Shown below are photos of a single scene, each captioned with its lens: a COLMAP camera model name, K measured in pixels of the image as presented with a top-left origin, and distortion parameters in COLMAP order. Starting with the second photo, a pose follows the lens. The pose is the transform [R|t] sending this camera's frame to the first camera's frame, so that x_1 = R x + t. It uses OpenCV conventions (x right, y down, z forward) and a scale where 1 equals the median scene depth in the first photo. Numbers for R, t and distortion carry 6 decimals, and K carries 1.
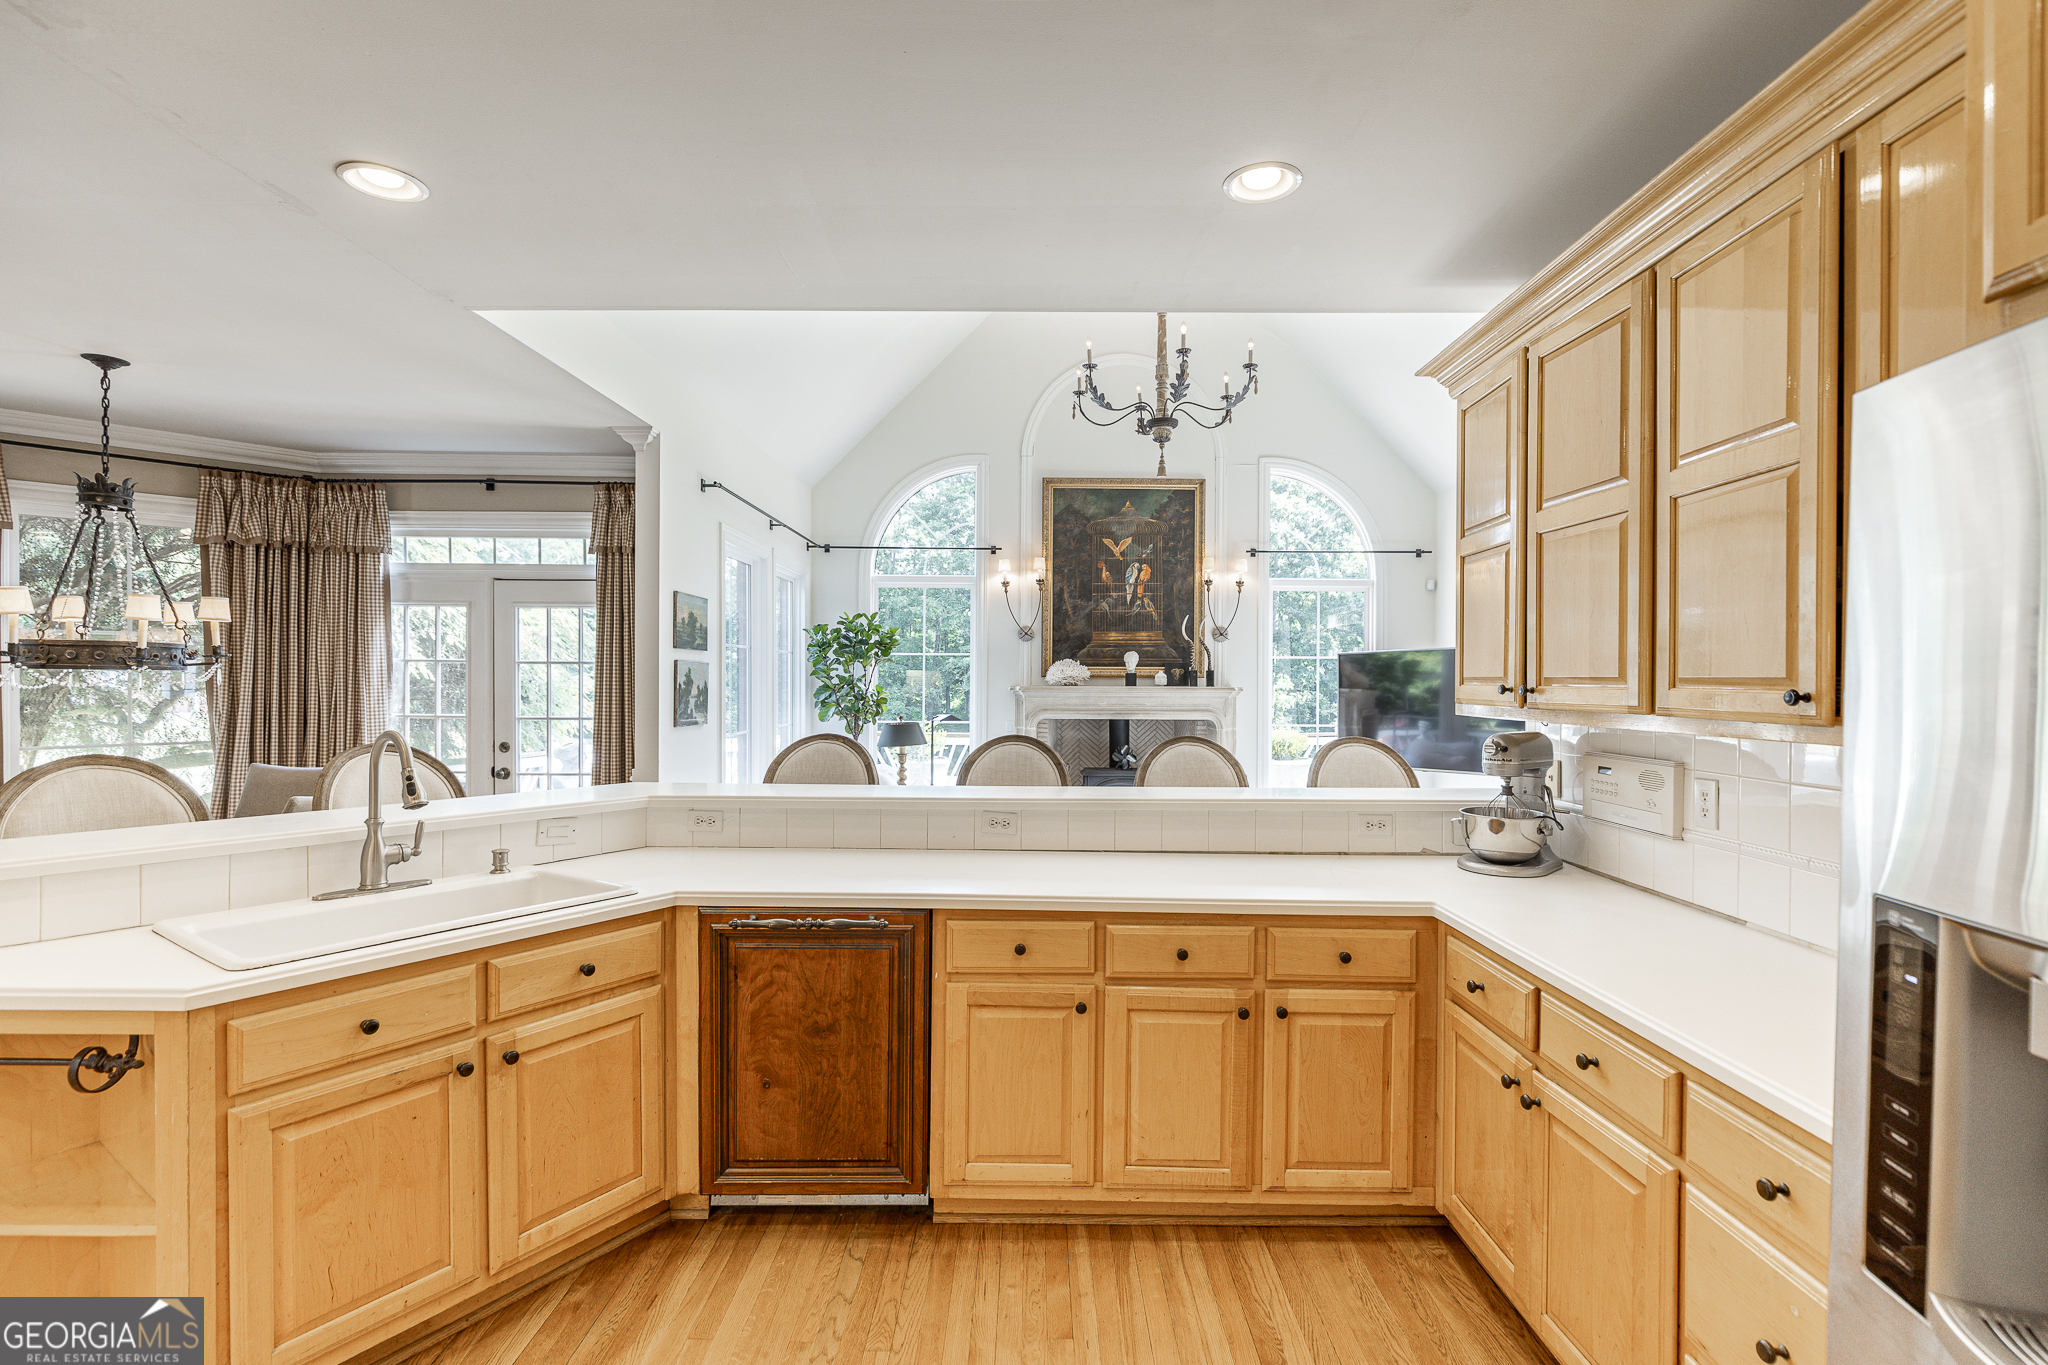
lens RADIAL K [[945.5, 0, 1034.4], [0, 945.5, 686.3], [0, 0, 1]] dist [-0.000854, -0.000842]
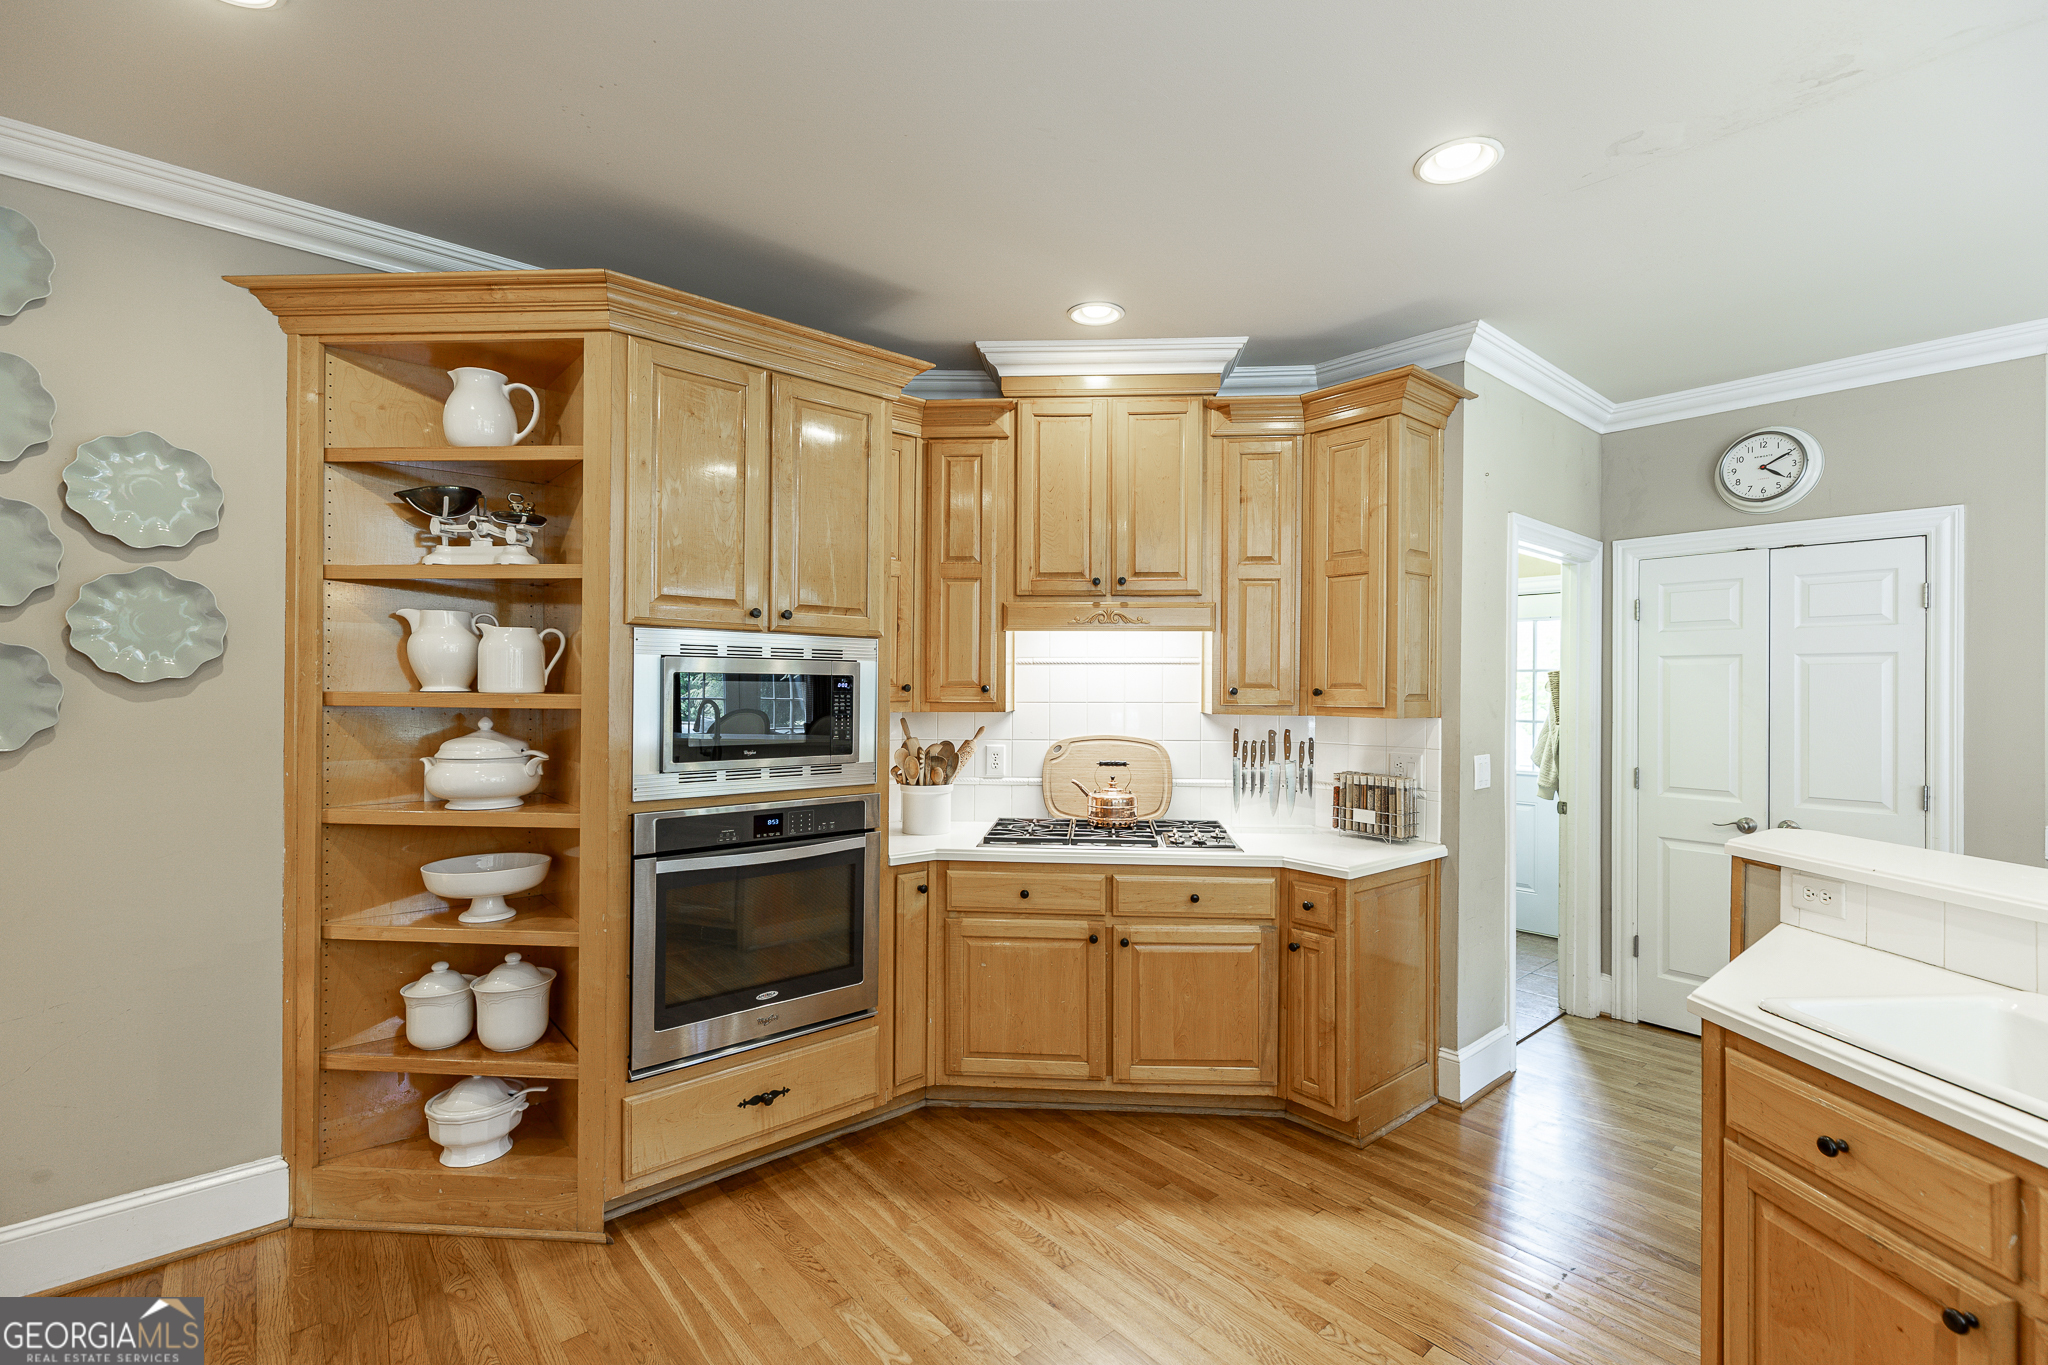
lens RADIAL K [[910.2, 0, 1033.5], [0, 910.2, 685.9], [0, 0, 1]] dist [0.002706, 0.000246]
pose [[-0.753151, -0.011842, -0.657741, 0.204851], [-0.015670, 0.999877, -0.000060, -0.004244], [0.657661, 0.010262, -0.753244, 0.823277]]
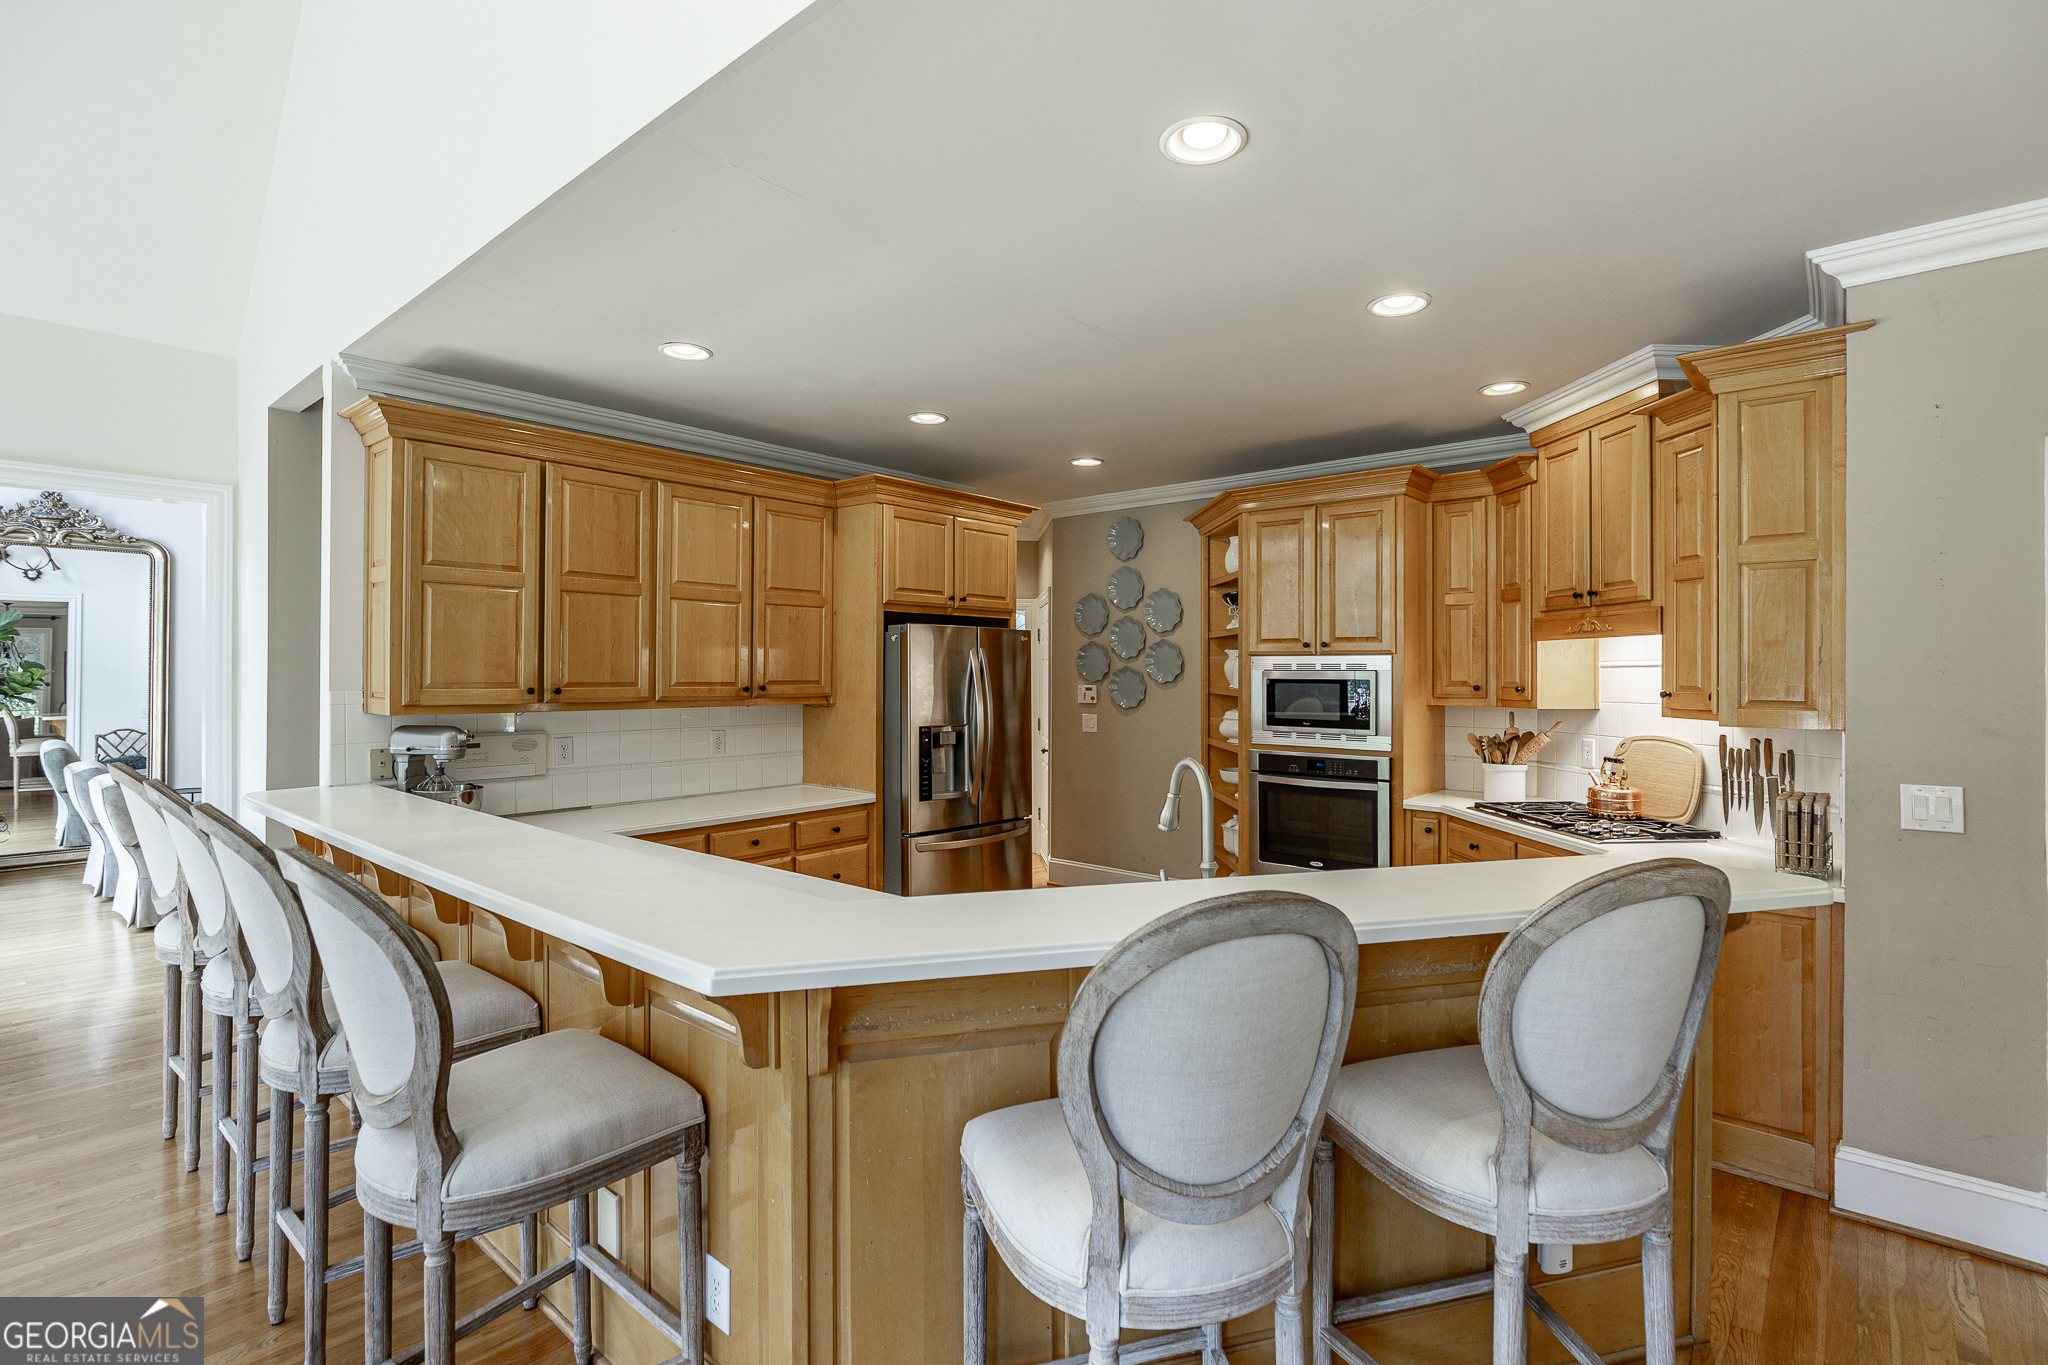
lens RADIAL K [[956.1, 0, 1030.1], [0, 956.1, 665.3], [0, 0, 1]] dist [-0.000565, -0.000385]
pose [[-0.755572, -0.002516, 0.655060, -1.072831], [-0.001071, 0.999996, 0.002606, -0.045510], [-0.655064, 0.001267, -0.755572, 1.655103]]
